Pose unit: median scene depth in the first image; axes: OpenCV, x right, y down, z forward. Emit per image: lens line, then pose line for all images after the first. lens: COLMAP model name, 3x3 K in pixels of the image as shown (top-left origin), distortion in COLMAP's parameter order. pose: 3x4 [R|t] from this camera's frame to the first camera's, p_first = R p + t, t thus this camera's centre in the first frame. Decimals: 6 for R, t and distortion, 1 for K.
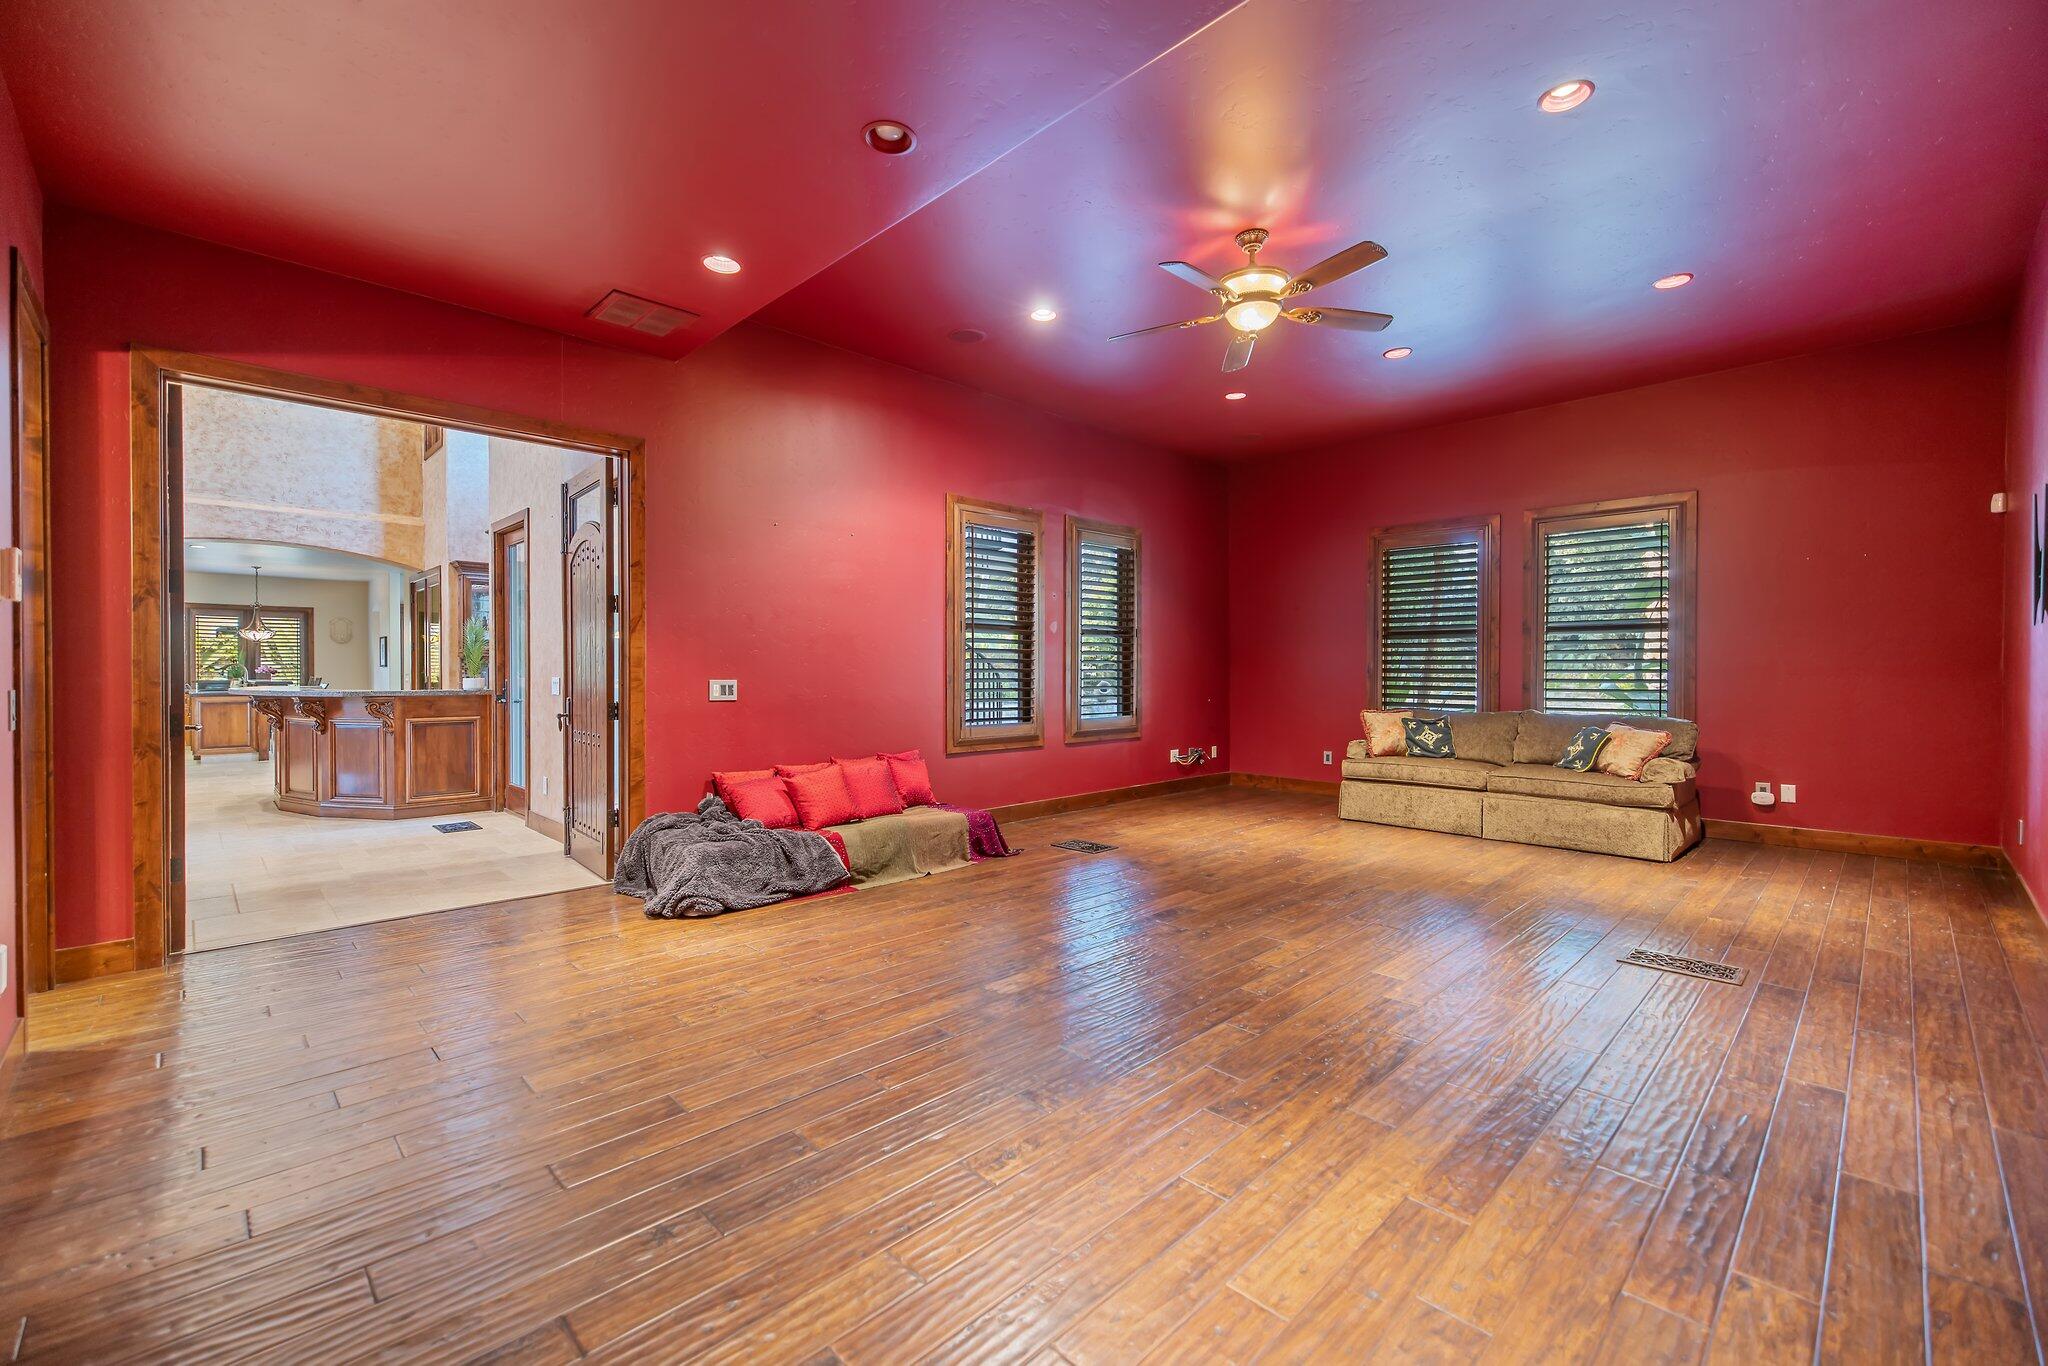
lens RADIAL K [[858.0, 0, 1033.5], [0, 858.0, 682.0], [0, 0, 1]] dist [0.003559, -0.001251]
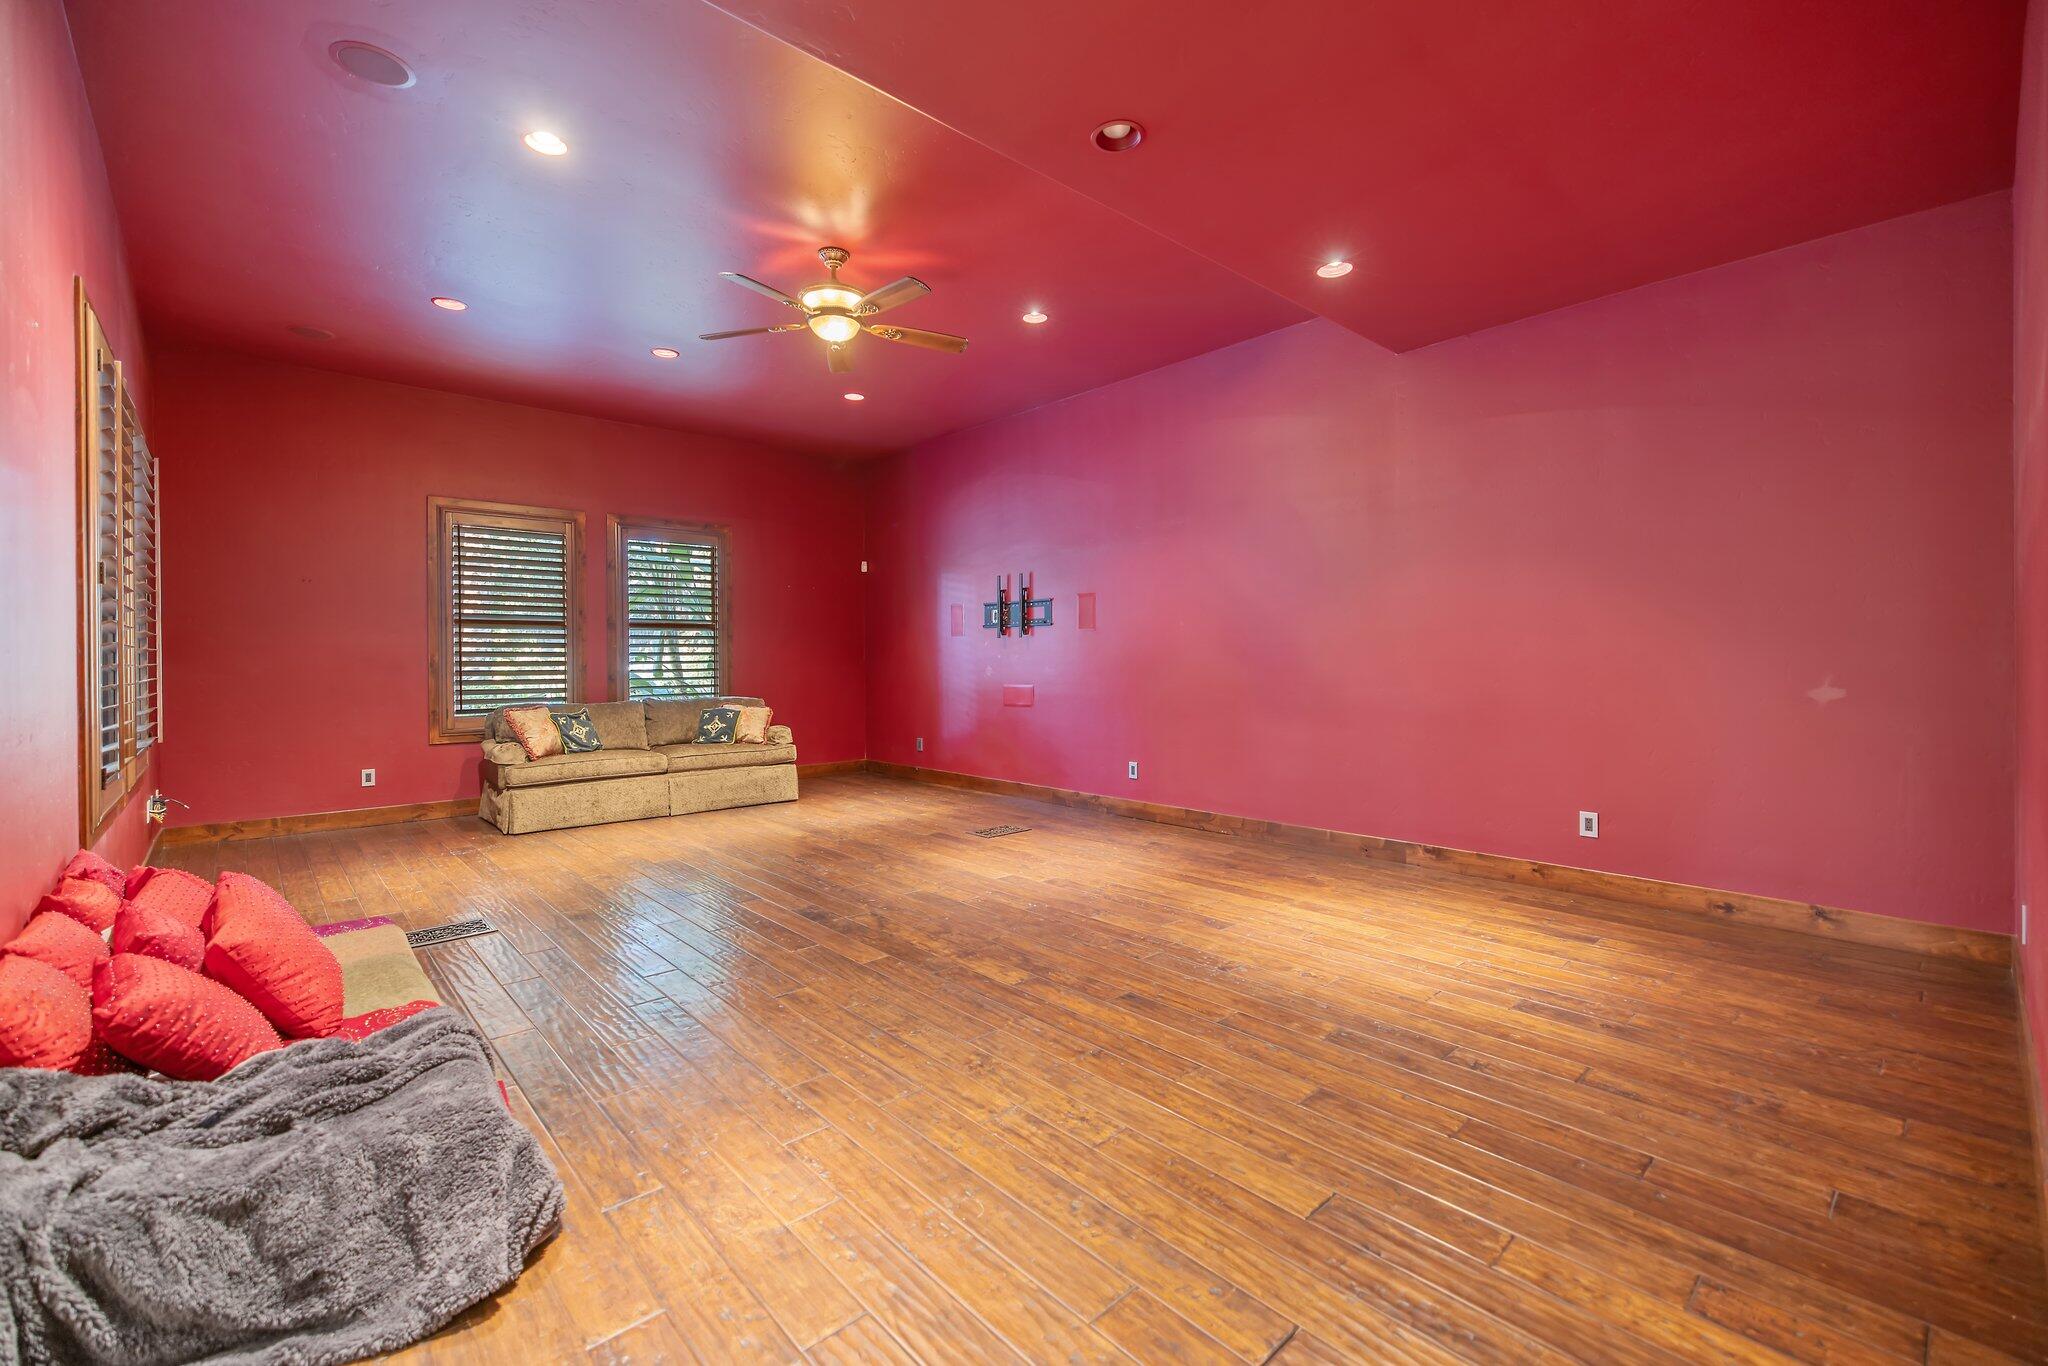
lens RADIAL K [[858.0, 0, 1029.7], [0, 858.0, 660.6], [0, 0, 1]] dist [0.003559, -0.001251]
pose [[0.043031, -0.004747, 0.999062, -0.882295], [0.022045, 0.999750, 0.003801, -0.015988], [-0.998831, 0.021860, 0.043124, 0.789007]]
